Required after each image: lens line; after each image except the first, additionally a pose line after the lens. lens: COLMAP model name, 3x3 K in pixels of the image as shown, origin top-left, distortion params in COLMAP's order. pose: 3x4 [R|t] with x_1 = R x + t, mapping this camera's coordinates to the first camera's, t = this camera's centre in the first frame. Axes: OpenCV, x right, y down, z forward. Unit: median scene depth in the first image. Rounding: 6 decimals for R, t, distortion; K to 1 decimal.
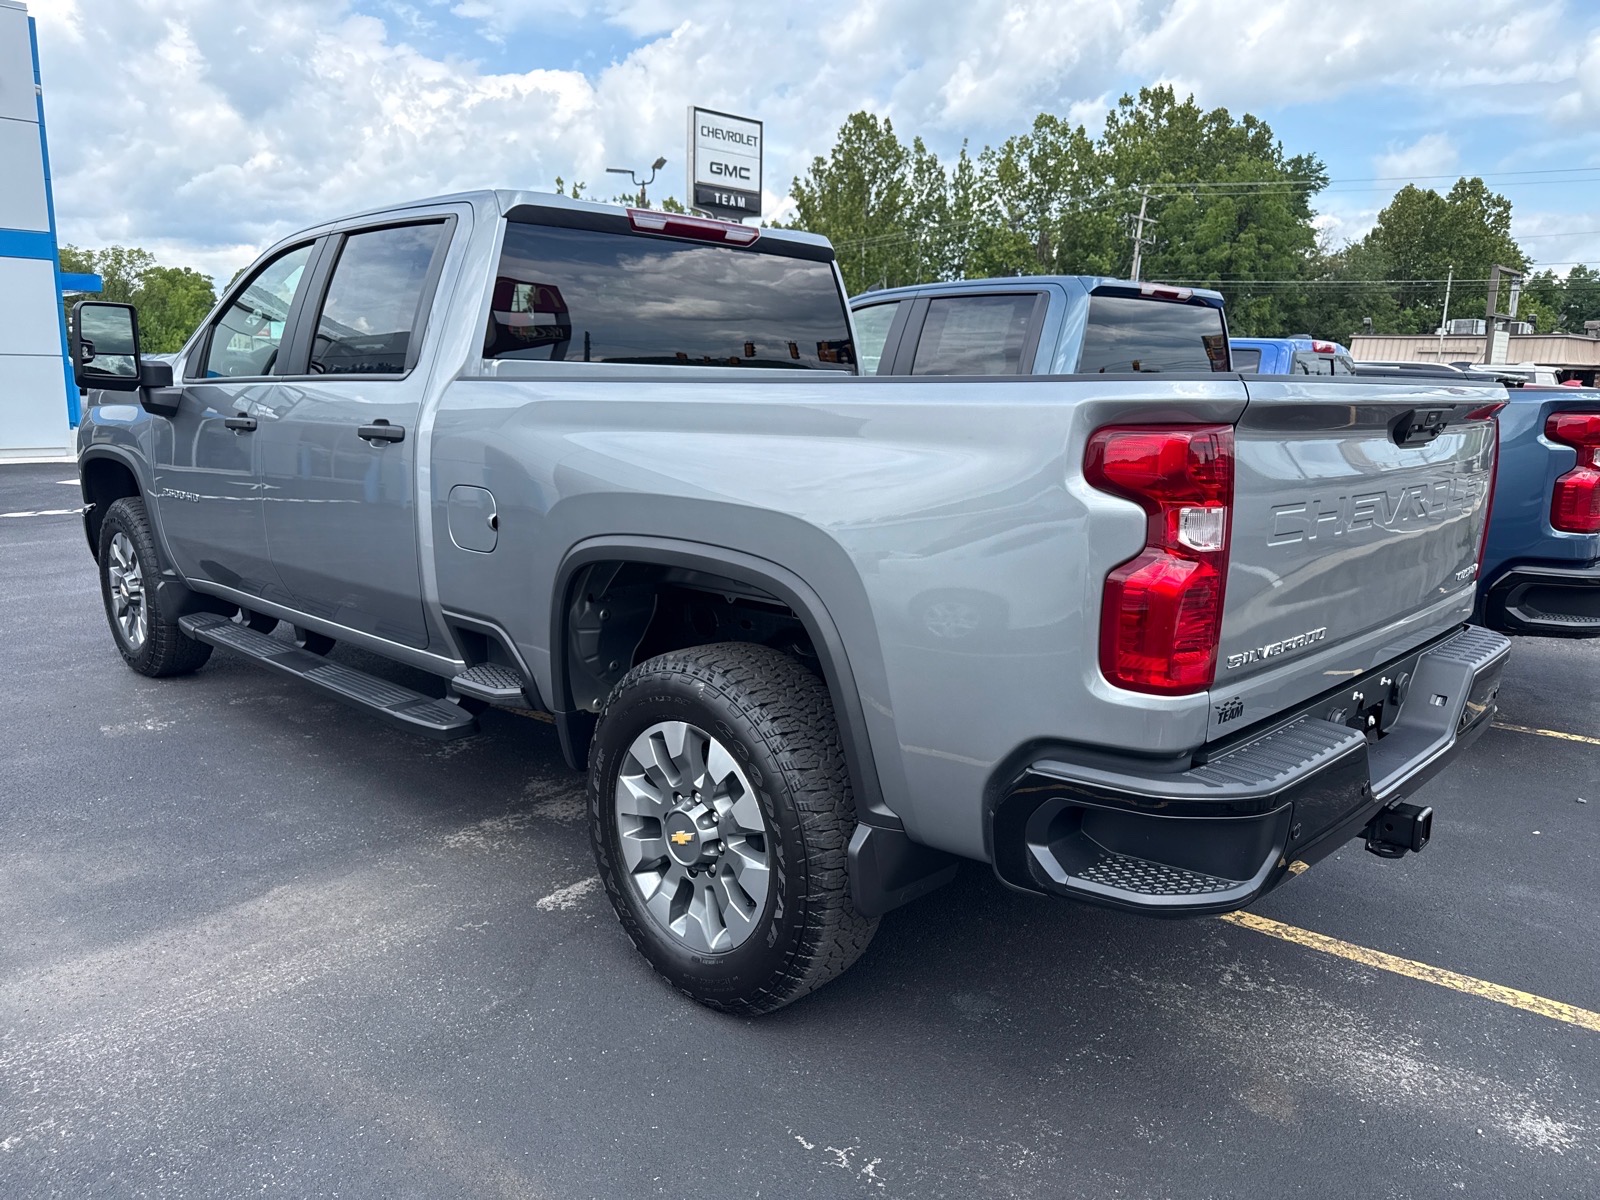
lens RADIAL K [[1146.2, 0, 803.0], [0, 1146.2, 611.0], [0, 0, 1]] dist [0.006449, -0.004190]
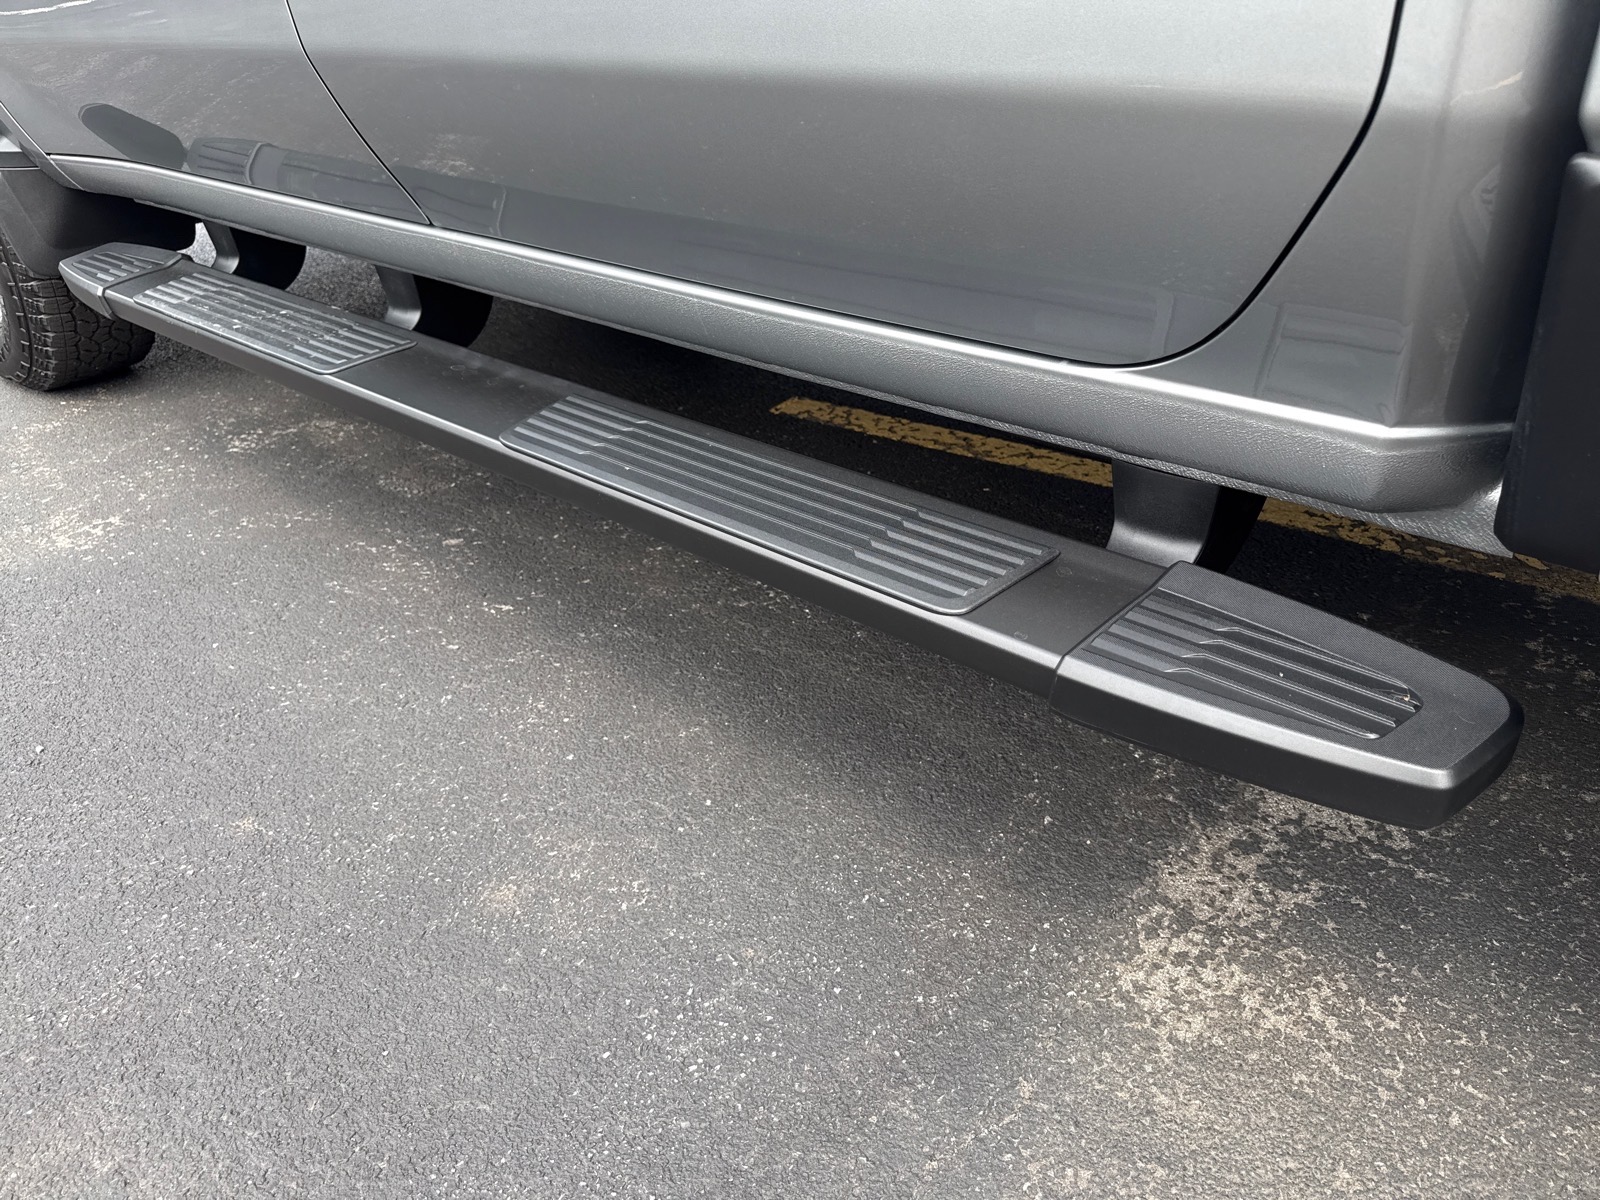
lens RADIAL K [[1146.8, 0, 803.8], [0, 1146.8, 610.4], [0, 0, 1]] dist [-0.008842, -0.001372]
pose [[0.997356, -0.071274, 0.014177, -0.306872], [0.061795, 0.934462, 0.350659, -0.004001], [-0.038241, -0.348856, 0.936396, 0.590686]]
